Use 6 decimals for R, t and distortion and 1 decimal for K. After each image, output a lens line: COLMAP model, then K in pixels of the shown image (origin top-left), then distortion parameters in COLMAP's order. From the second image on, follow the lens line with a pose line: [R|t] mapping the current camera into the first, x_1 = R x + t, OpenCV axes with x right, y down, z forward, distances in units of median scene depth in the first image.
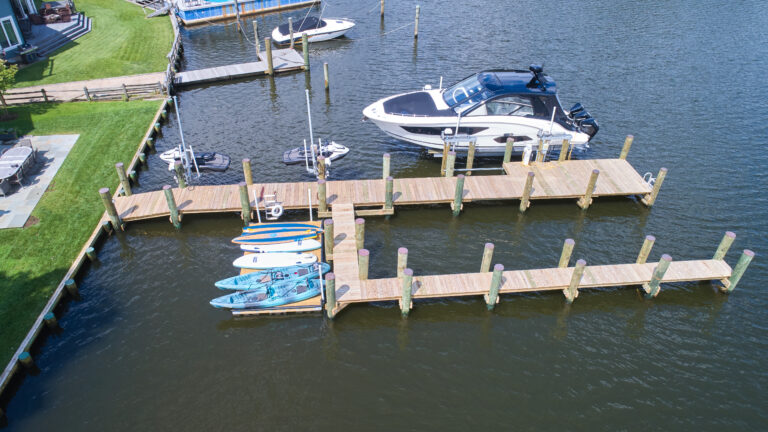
lens RADIAL K [[514.5, 0, 384.0], [0, 514.5, 216.0], [0, 0, 1]] dist [-0.002014, -0.000920]
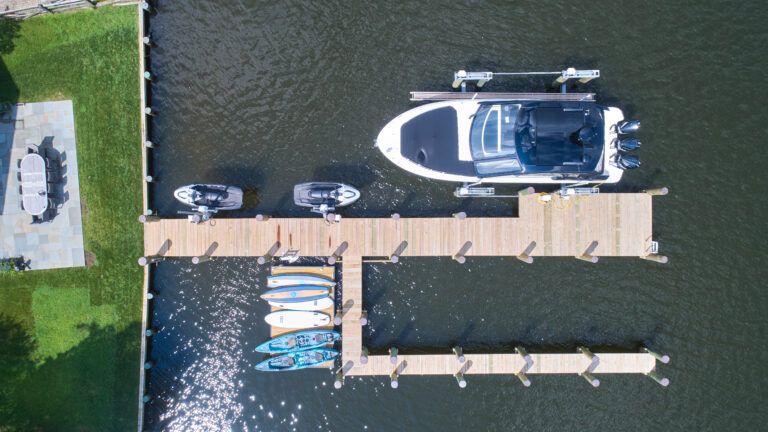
lens RADIAL K [[514.5, 0, 384.0], [0, 514.5, 216.0], [0, 0, 1]] dist [-0.002014, -0.000920]
pose [[0.995010, 0.097239, -0.022345, 0.003716], [-0.040436, 0.597756, 0.800658, -0.913838], [0.091212, -0.795759, 0.598705, 0.389420]]
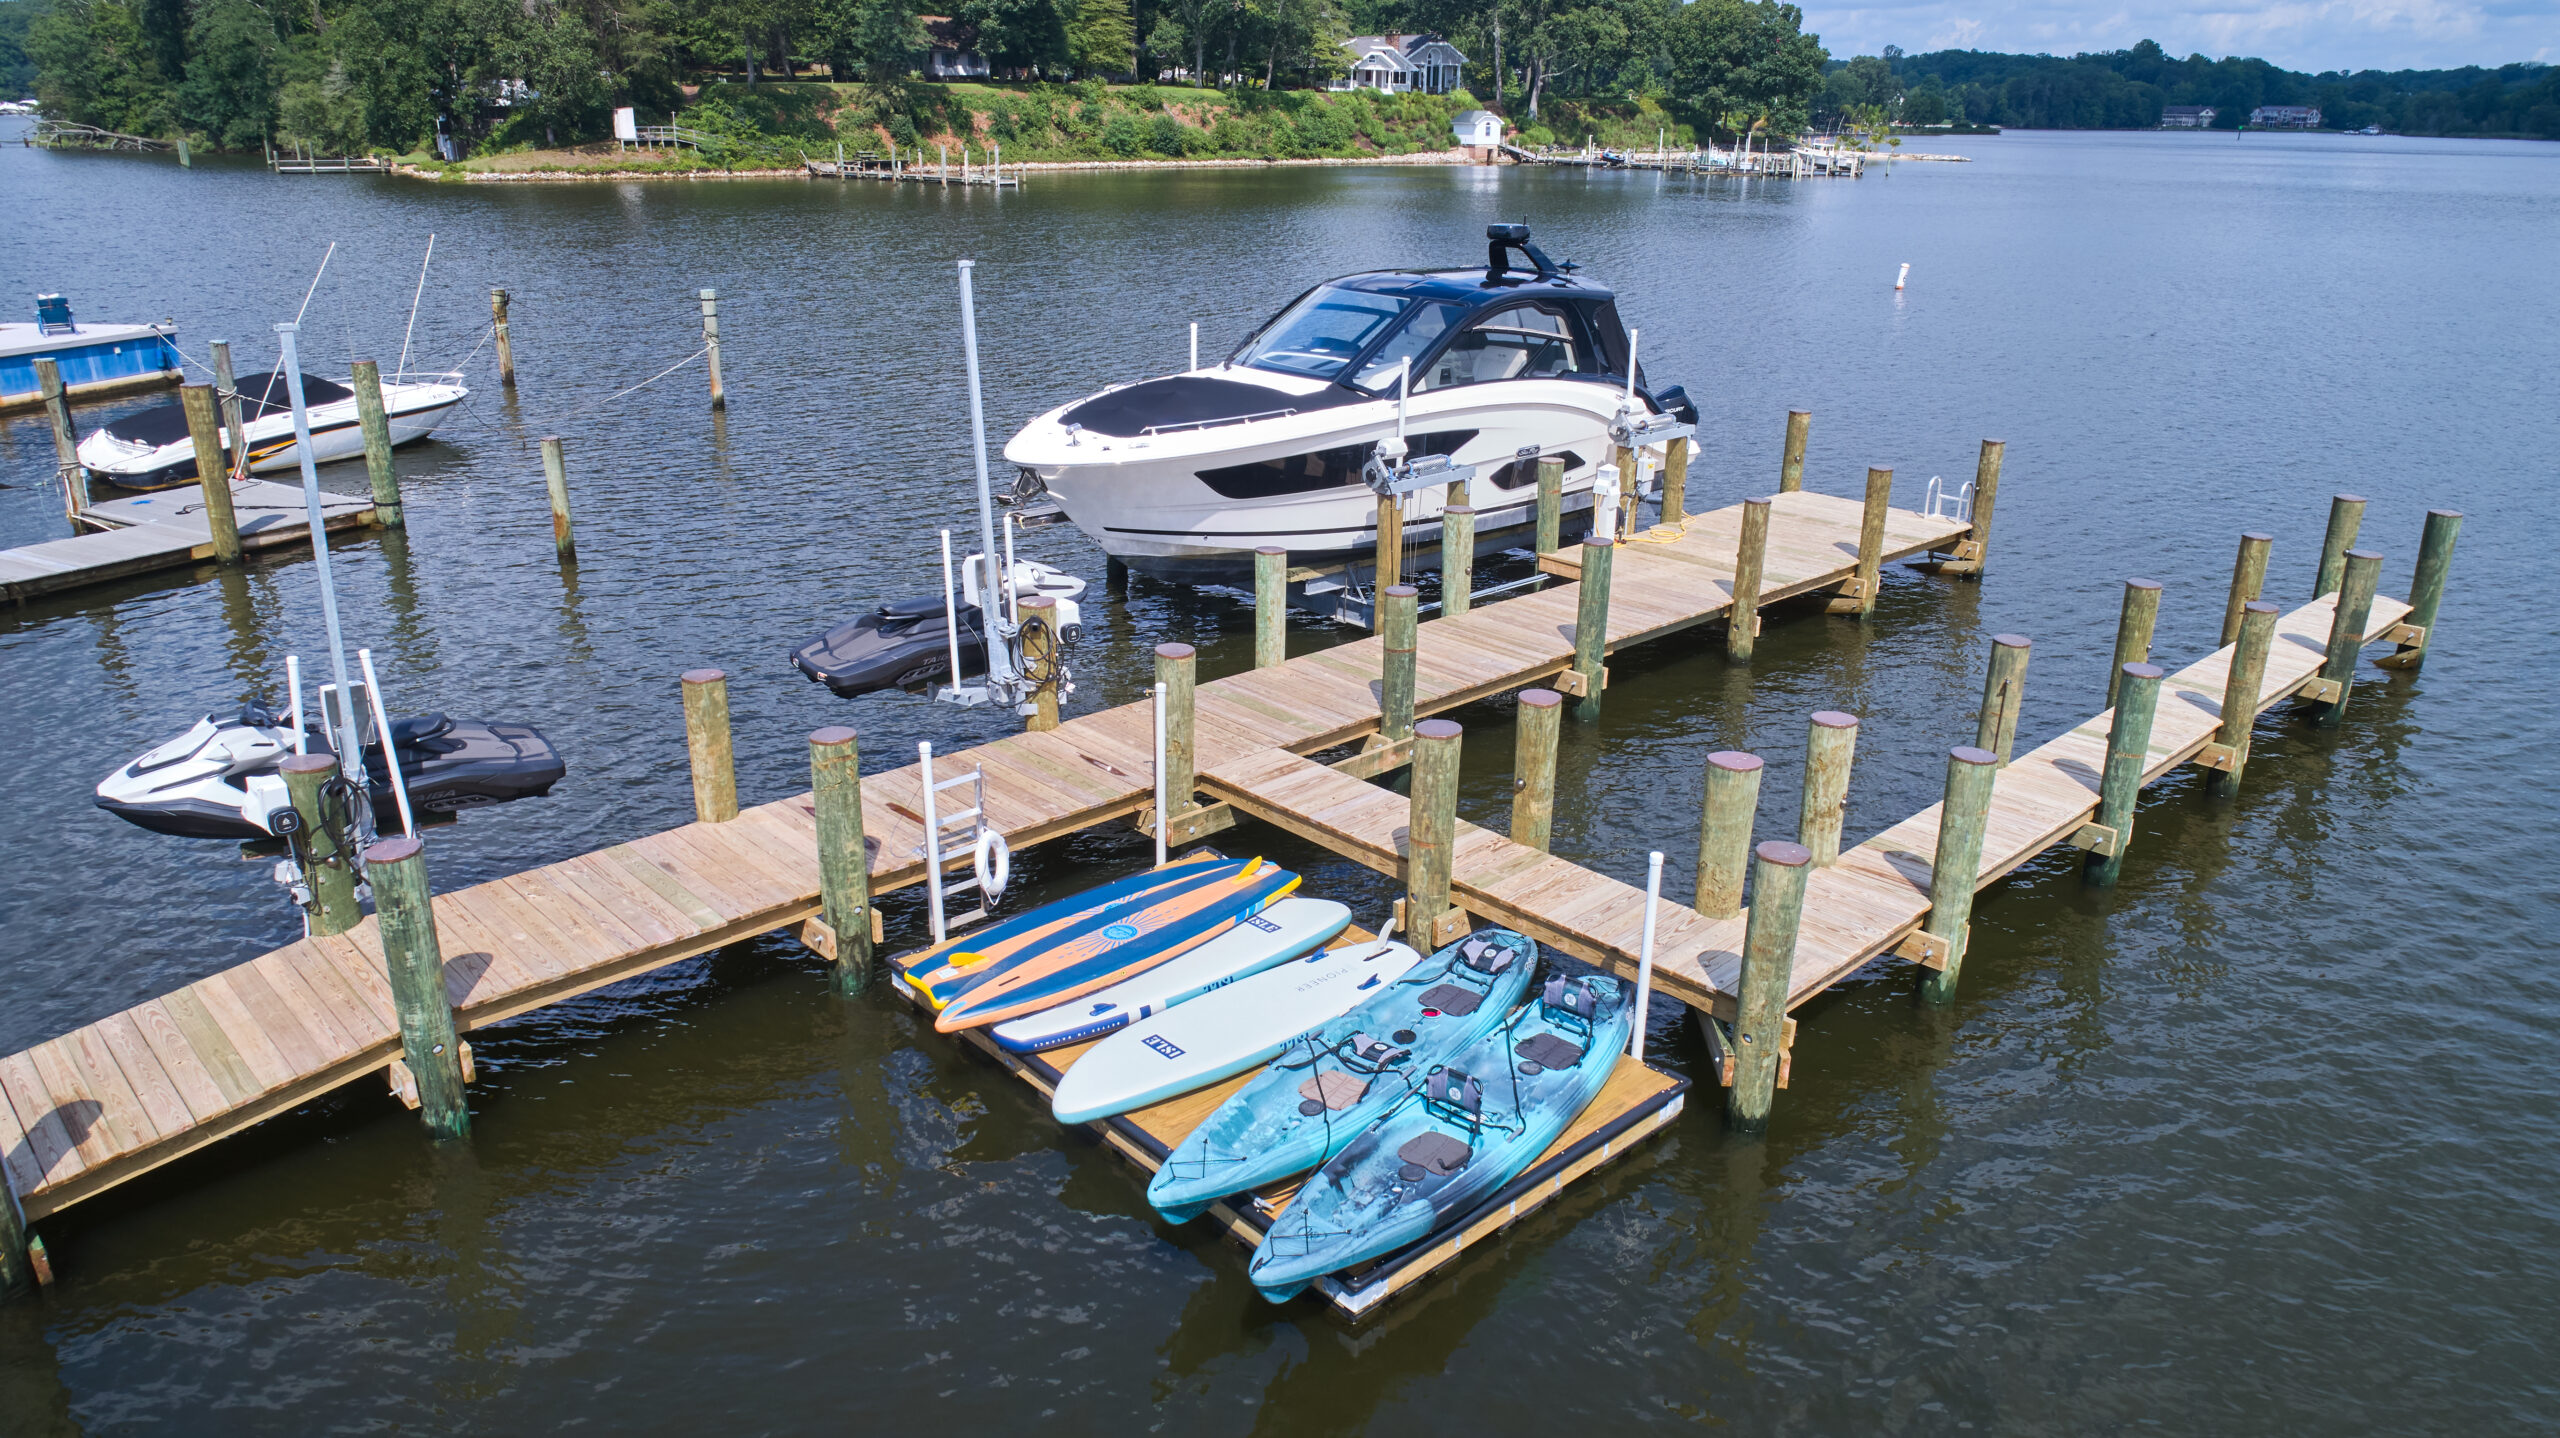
lens RADIAL K [[1715.1, 0, 1280.0], [0, 1715.1, 719.0], [0, 0, 1]] dist [-0.002014, -0.000920]
pose [[0.799358, -0.218135, 0.559860, -0.432500], [0.363274, 0.917641, -0.161142, 0.075628], [-0.478600, 0.332193, 0.812767, 0.393868]]
